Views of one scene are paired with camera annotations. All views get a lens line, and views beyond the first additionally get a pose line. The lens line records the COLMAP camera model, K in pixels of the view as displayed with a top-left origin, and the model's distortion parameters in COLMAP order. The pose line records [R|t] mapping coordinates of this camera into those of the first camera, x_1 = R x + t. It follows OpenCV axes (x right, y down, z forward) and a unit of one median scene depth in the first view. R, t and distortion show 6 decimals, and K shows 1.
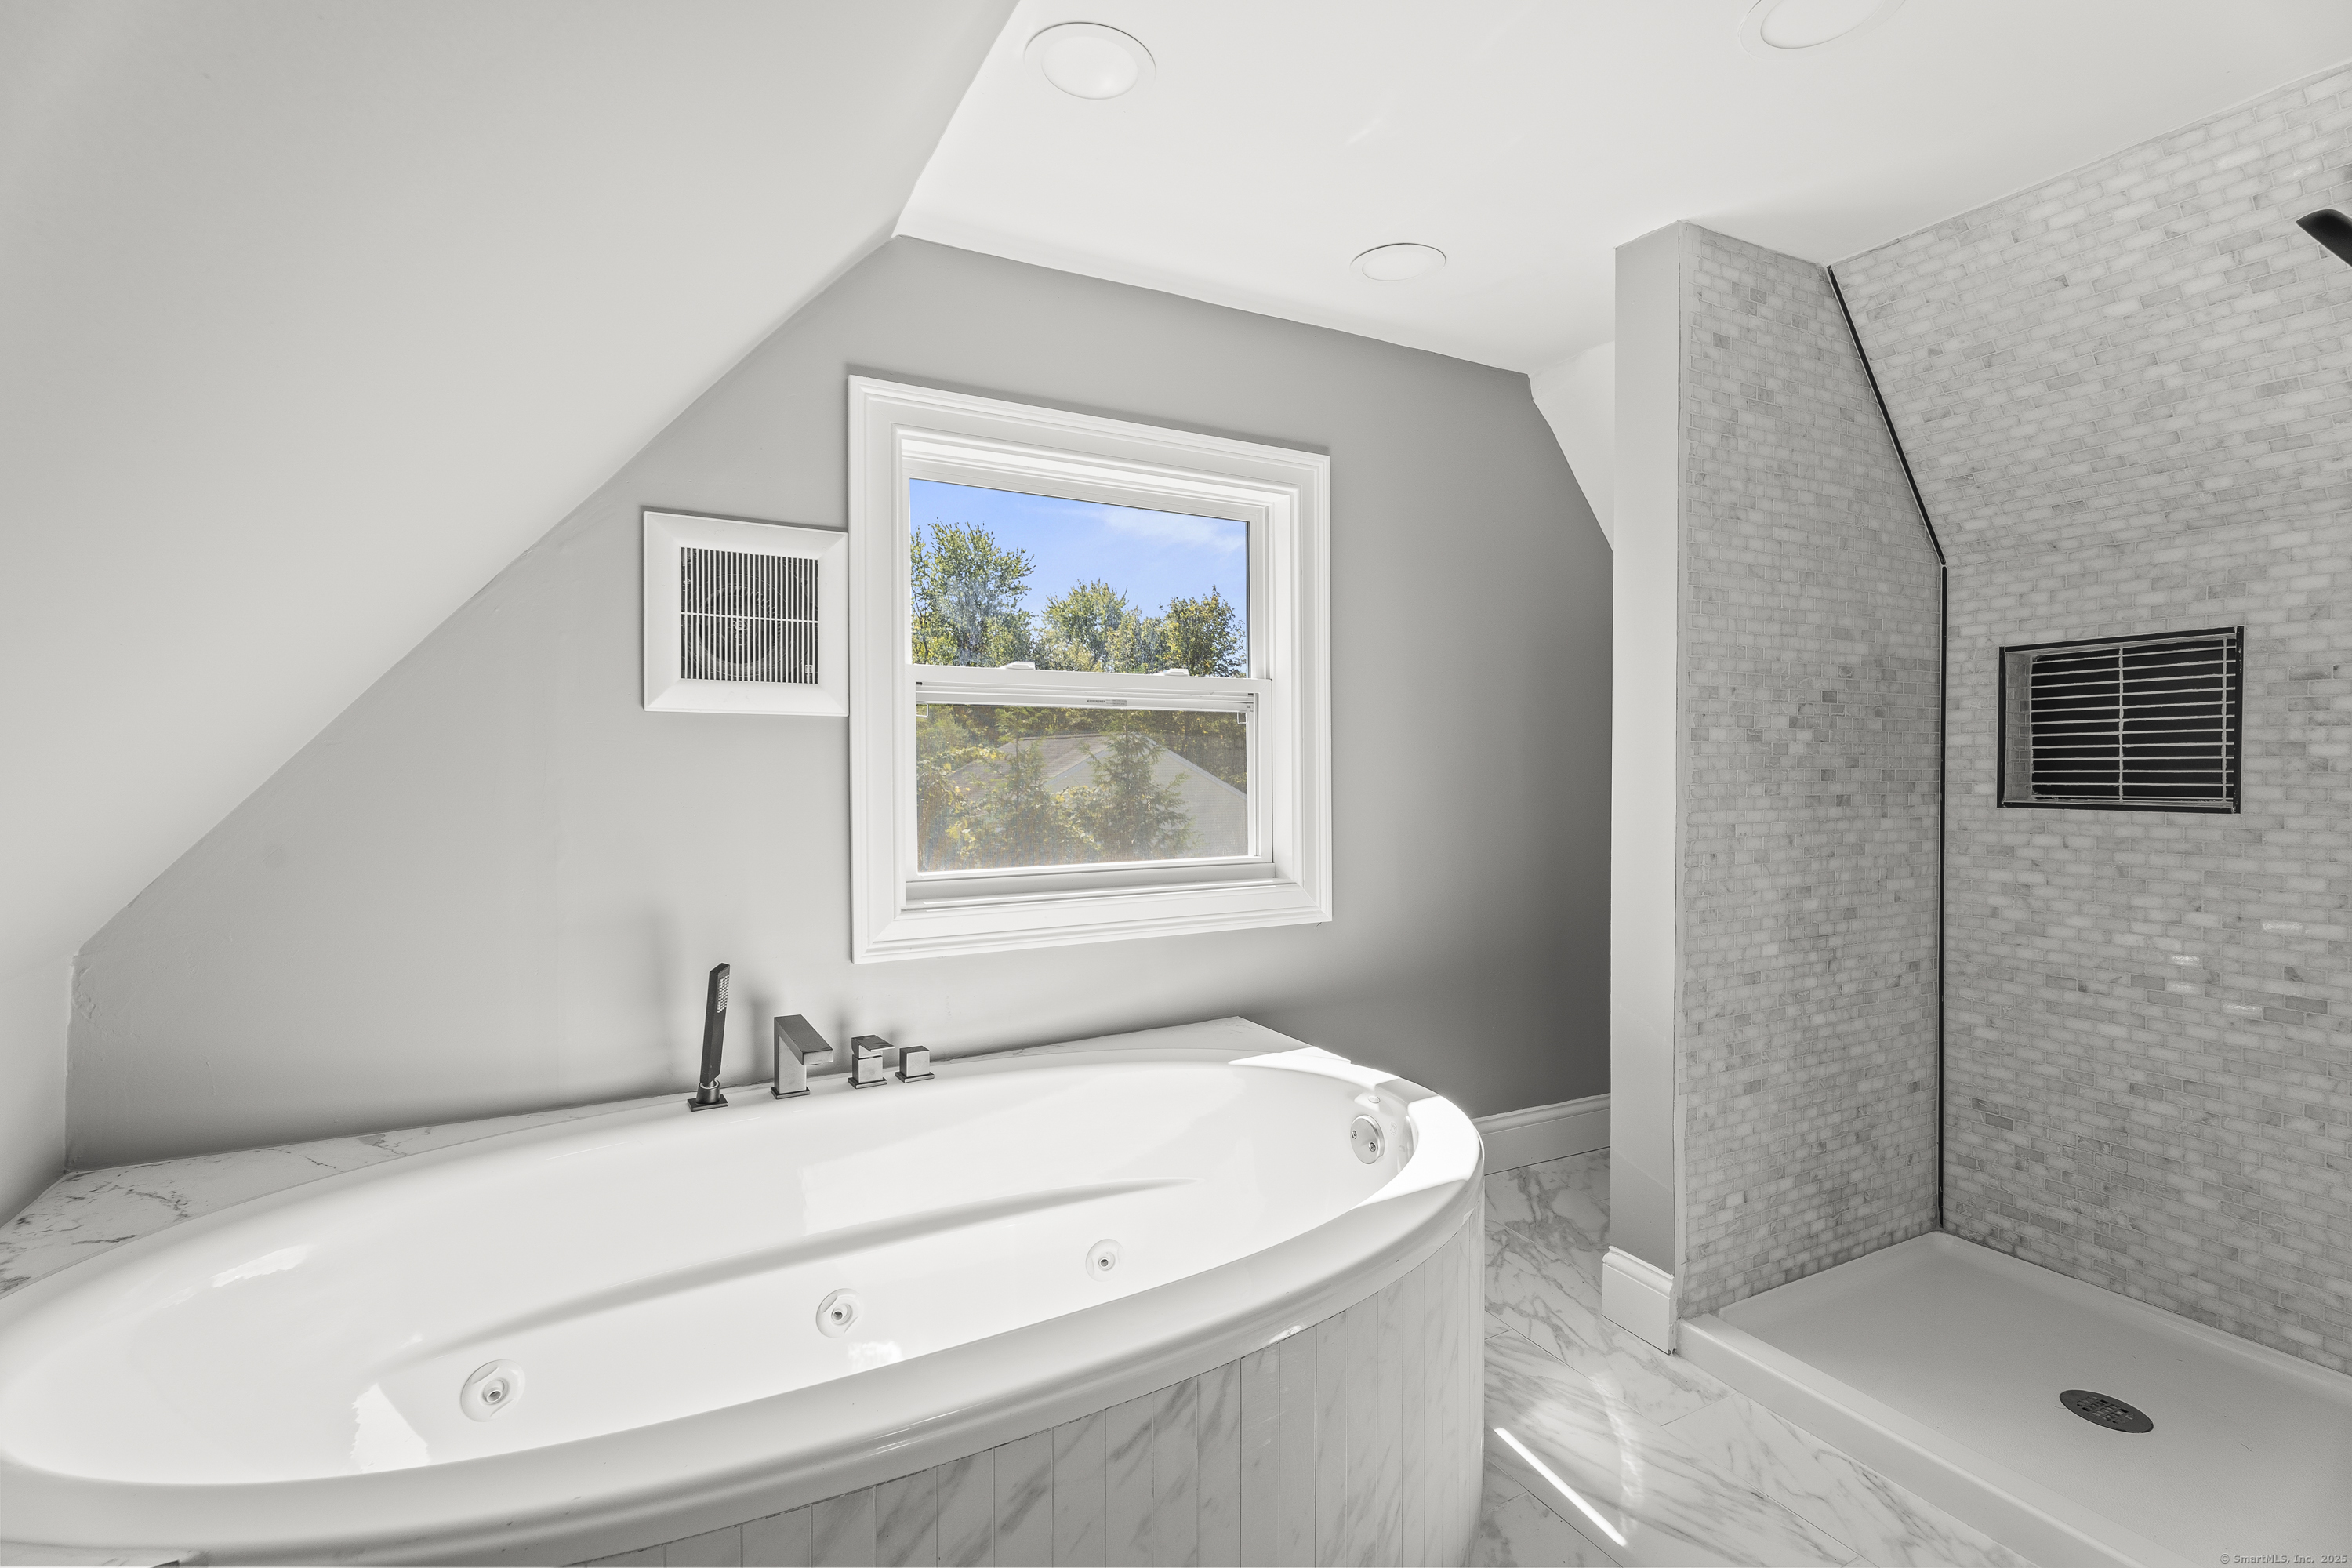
lens RADIAL K [[1055.4, 0, 1176.5], [0, 1055.4, 787.1], [0, 0, 1]] dist [-0.002486, 0.000424]
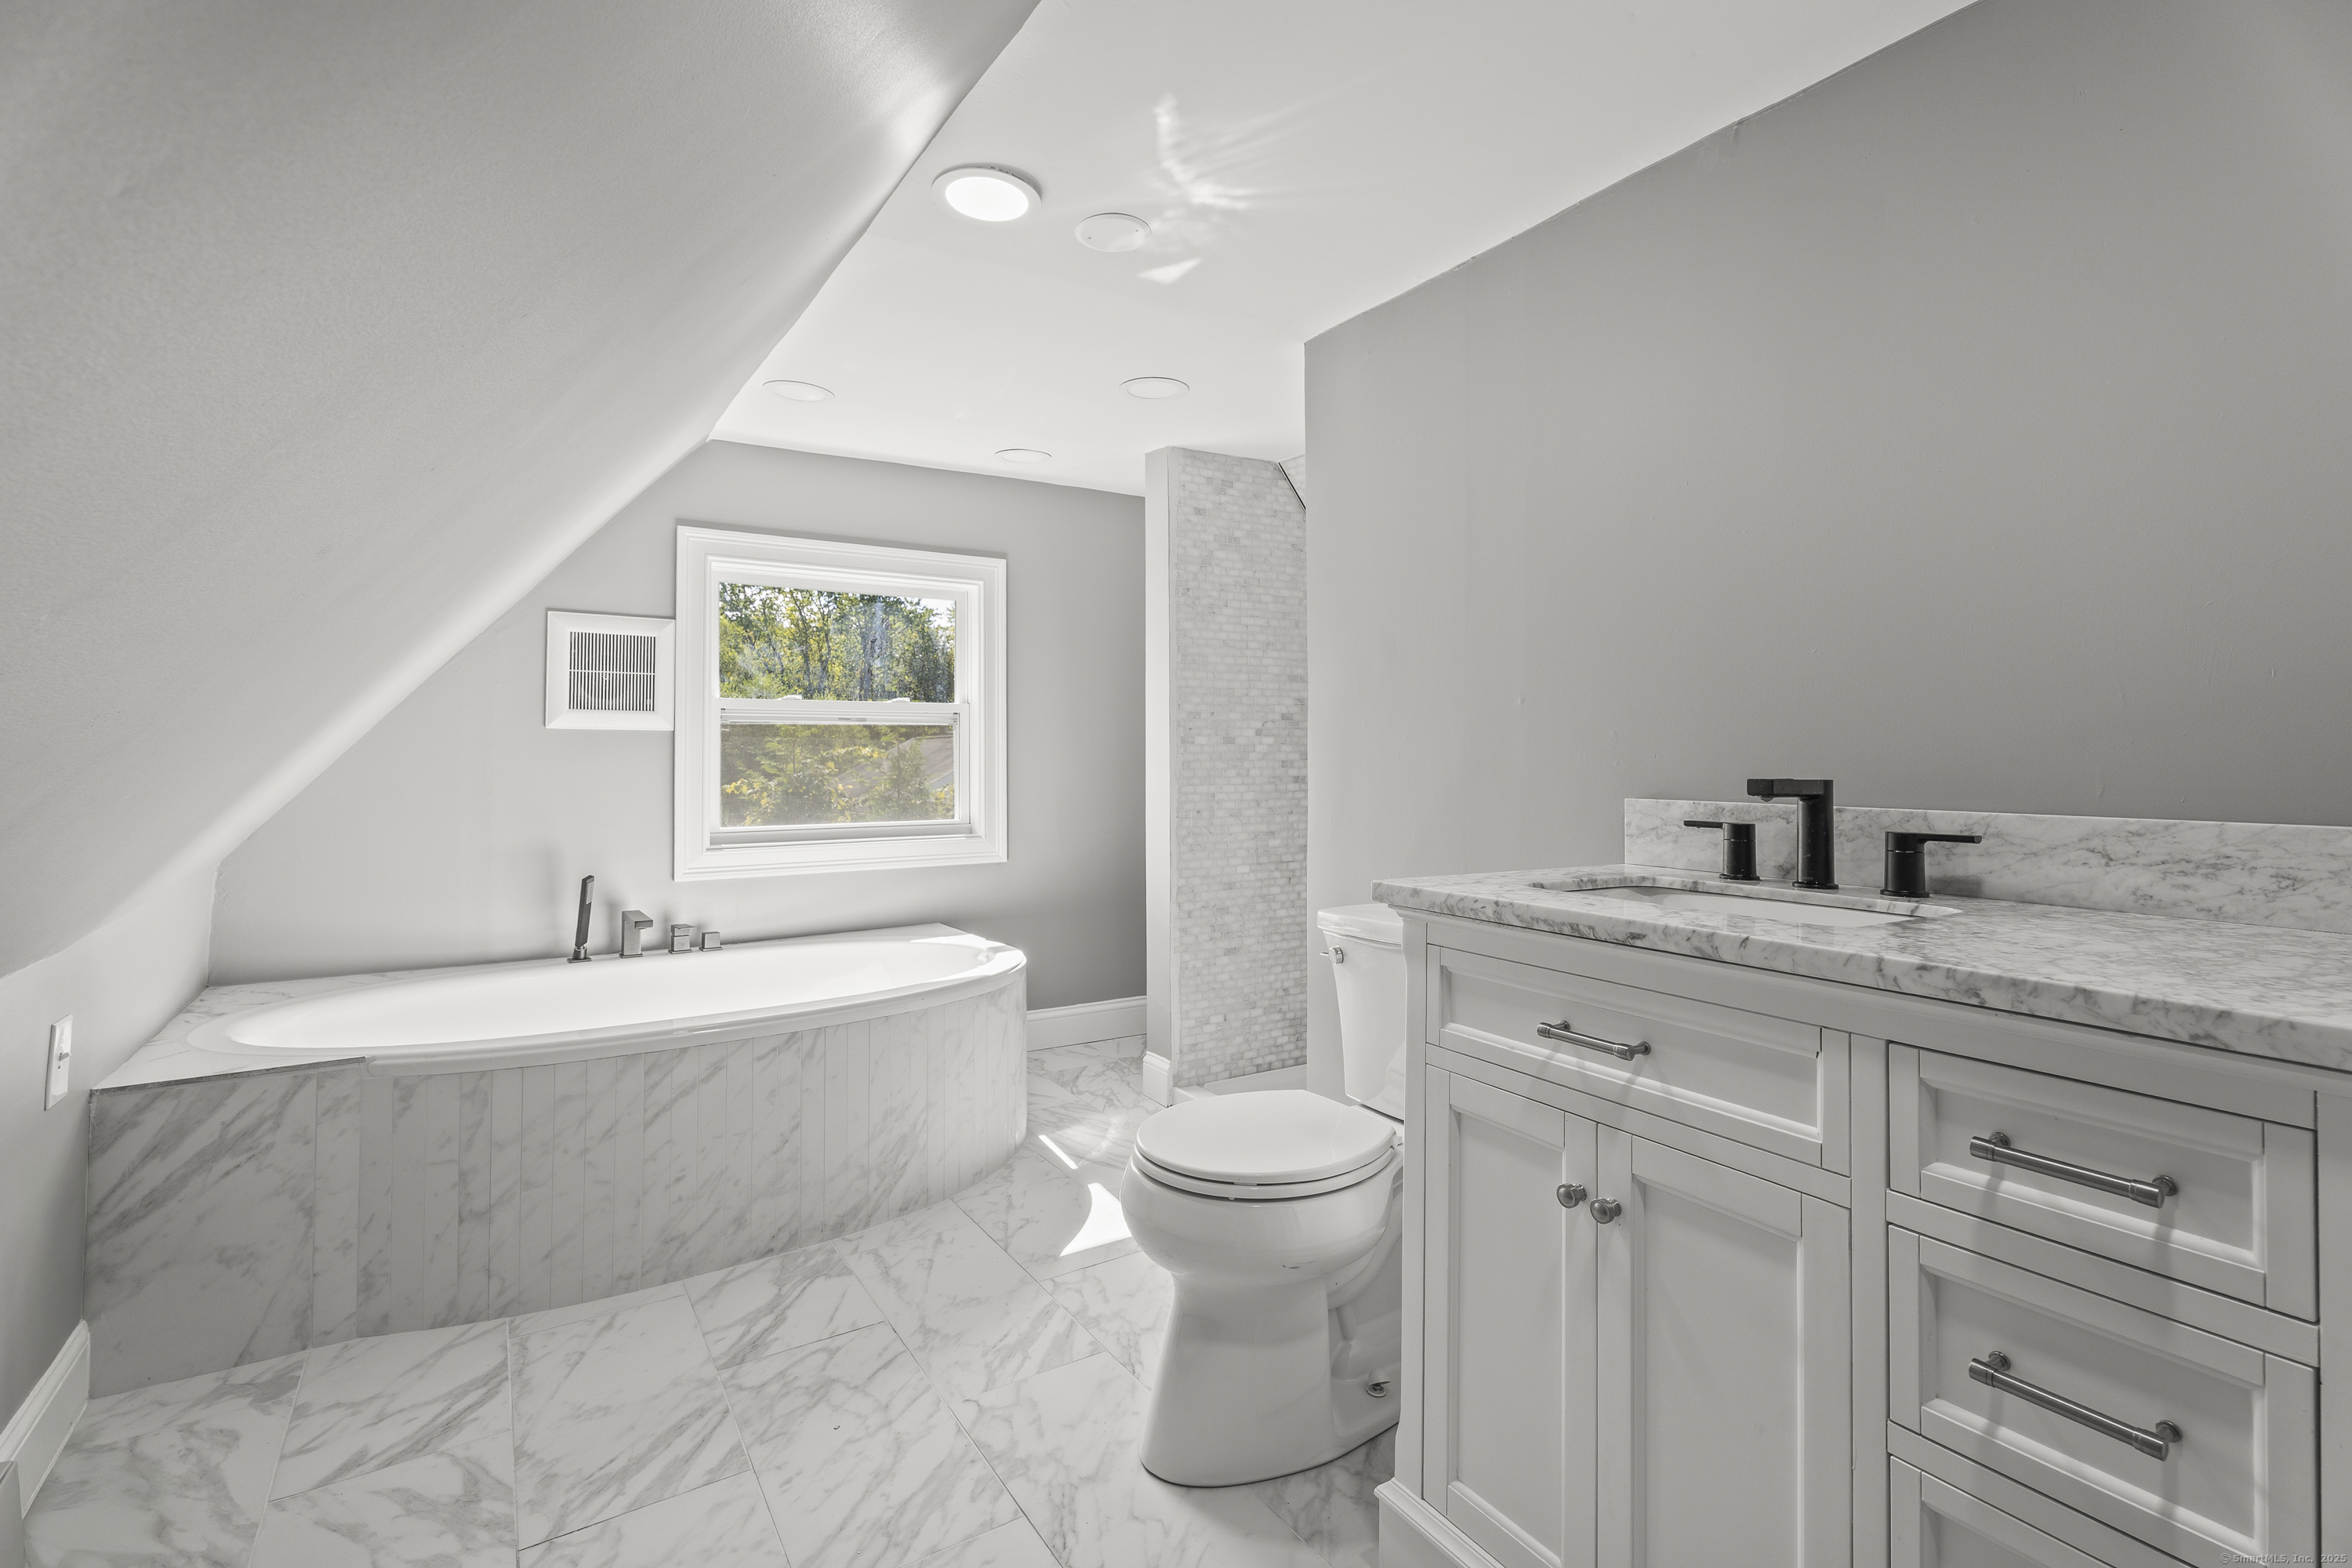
lens RADIAL K [[1055.4, 0, 1157.1], [0, 1055.4, 731.4], [0, 0, 1]] dist [-0.002486, 0.000424]
pose [[0.997379, -0.001885, 0.072335, 0.320932], [0.005576, 0.998690, -0.050862, 0.022341], [-0.072144, 0.051132, 0.996083, -0.690028]]
